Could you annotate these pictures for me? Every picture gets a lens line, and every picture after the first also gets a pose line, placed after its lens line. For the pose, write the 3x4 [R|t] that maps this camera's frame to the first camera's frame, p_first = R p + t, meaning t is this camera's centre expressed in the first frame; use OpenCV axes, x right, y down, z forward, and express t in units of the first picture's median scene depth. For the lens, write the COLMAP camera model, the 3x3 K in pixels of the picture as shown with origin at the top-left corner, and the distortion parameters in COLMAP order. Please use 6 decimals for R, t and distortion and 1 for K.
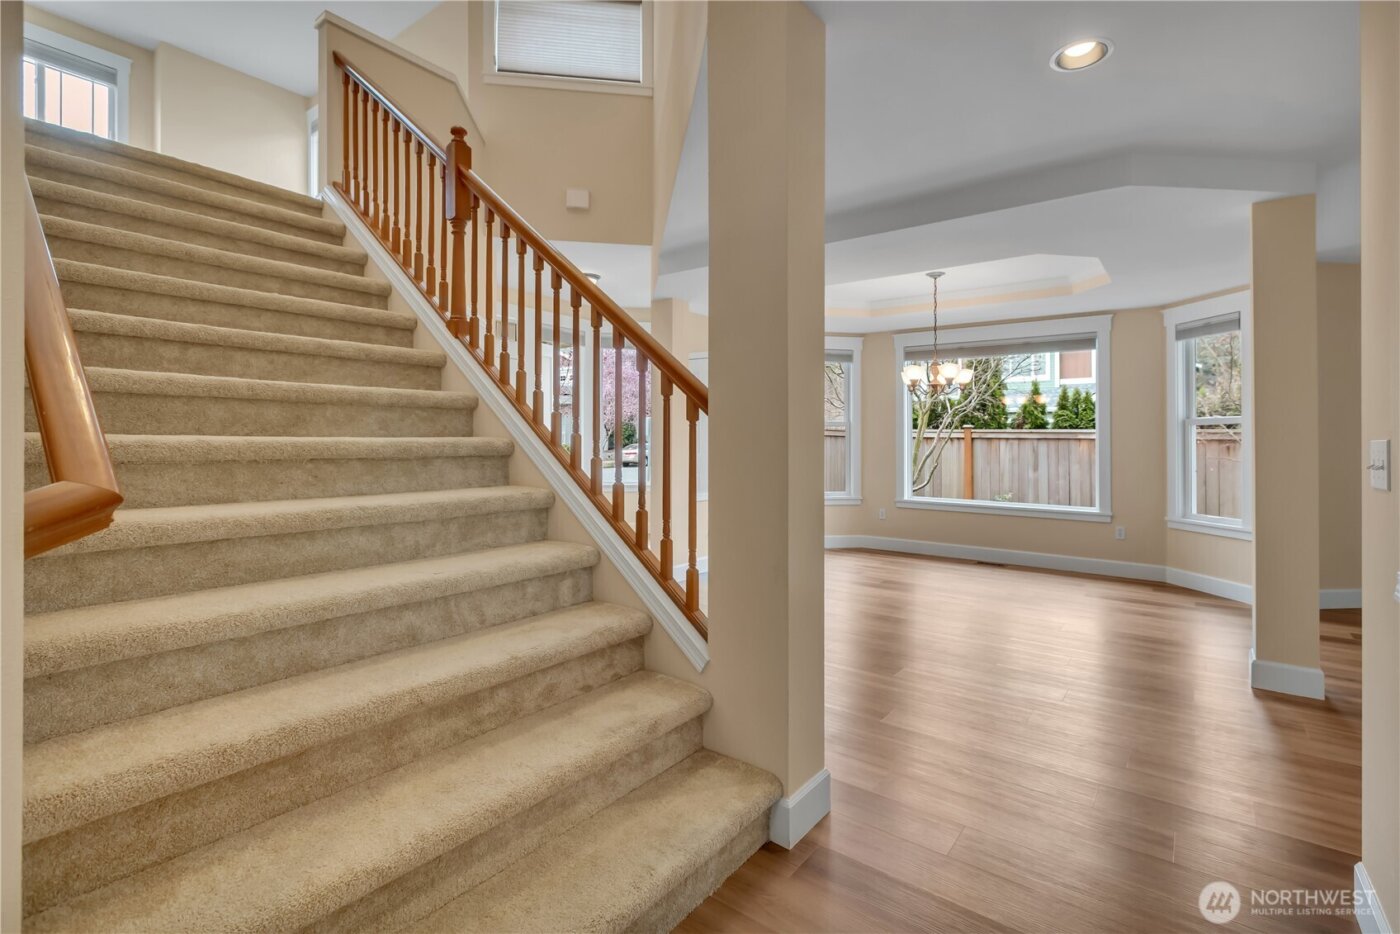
lens RADIAL K [[662.5, 0, 702.3], [0, 662.5, 438.6], [0, 0, 1]] dist [-0.000201, -0.000031]
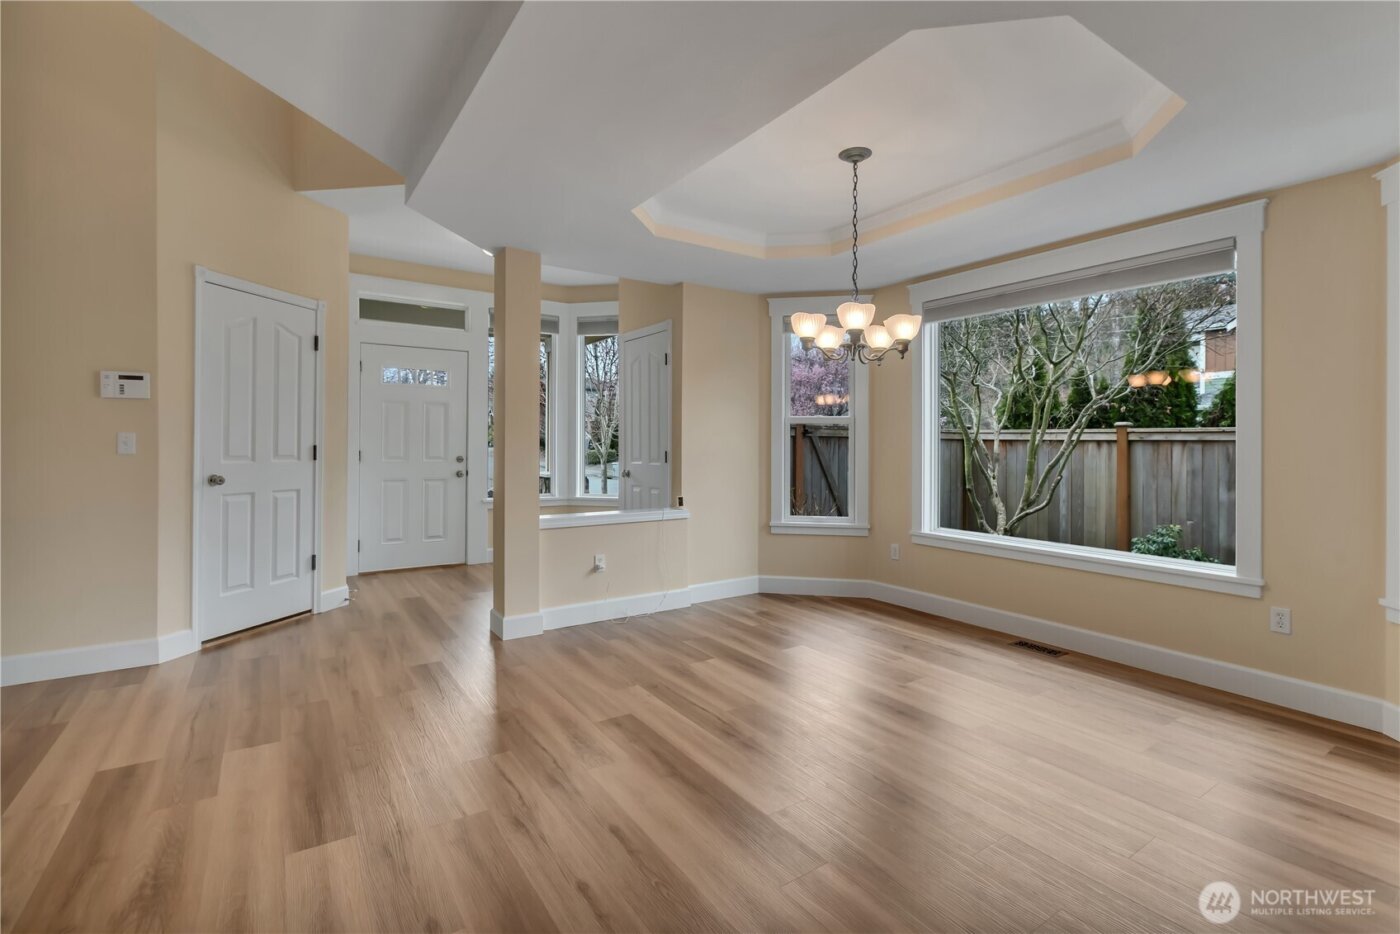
lens RADIAL K [[648.4, 0, 706.1], [0, 648.4, 450.4], [0, 0, 1]] dist [-0.002755, -0.000319]
pose [[0.948866, 0.001441, -0.315674, 0.292070], [0.001285, 0.999964, 0.008427, 0.003975], [0.315675, -0.008402, 0.948830, 0.304924]]
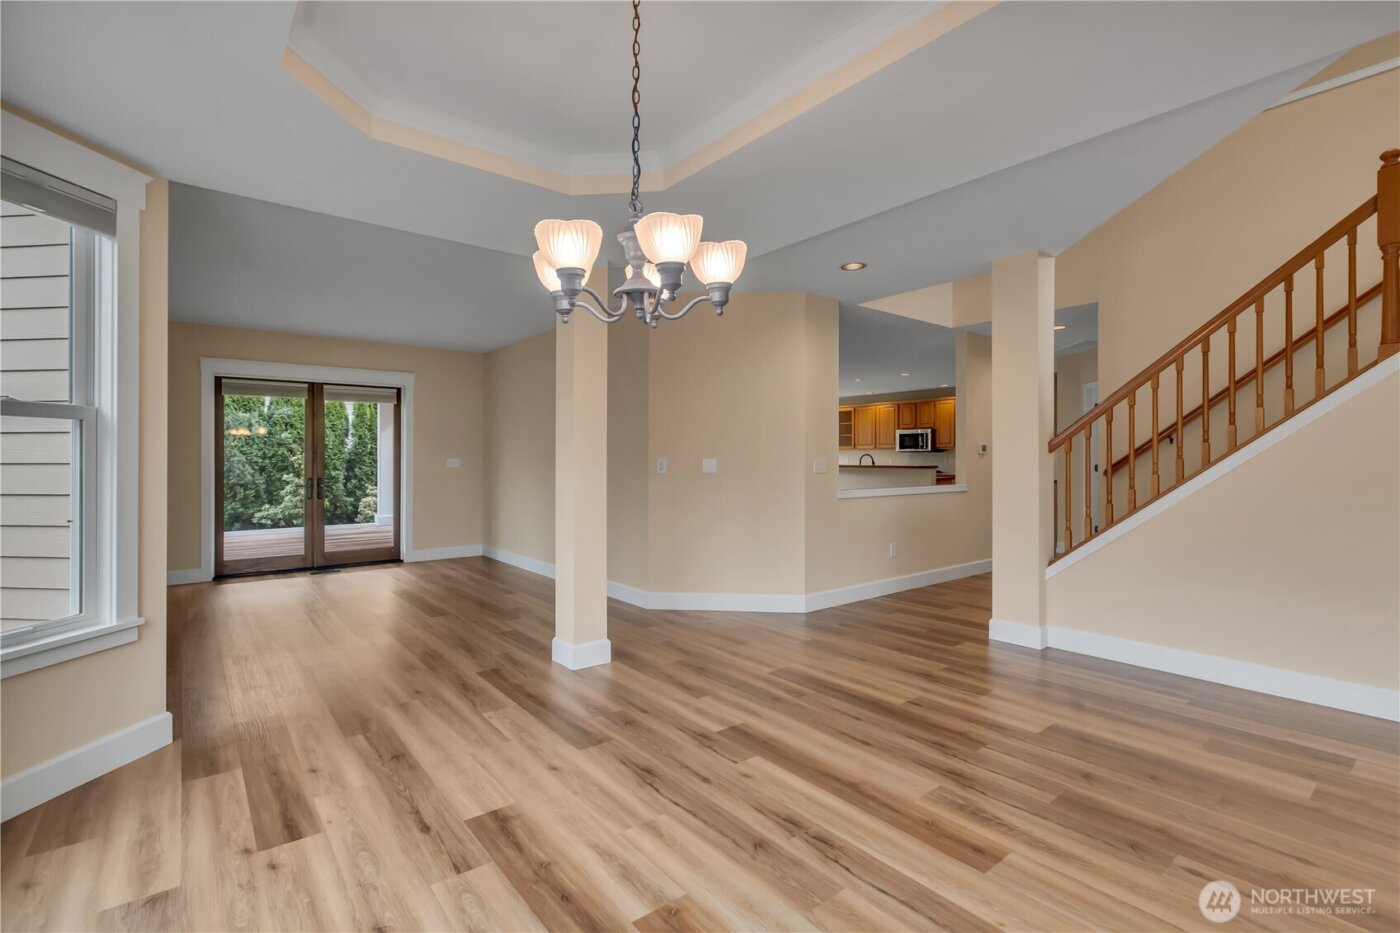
lens RADIAL K [[638.5, 0, 686.0], [0, 638.5, 459.1], [0, 0, 1]] dist [-0.001499, -0.000191]
pose [[-0.967879, -0.007874, 0.251295, 0.179910], [-0.007323, 0.999968, 0.003125, 0.001402], [-0.251312, 0.001184, -0.967906, 0.926109]]
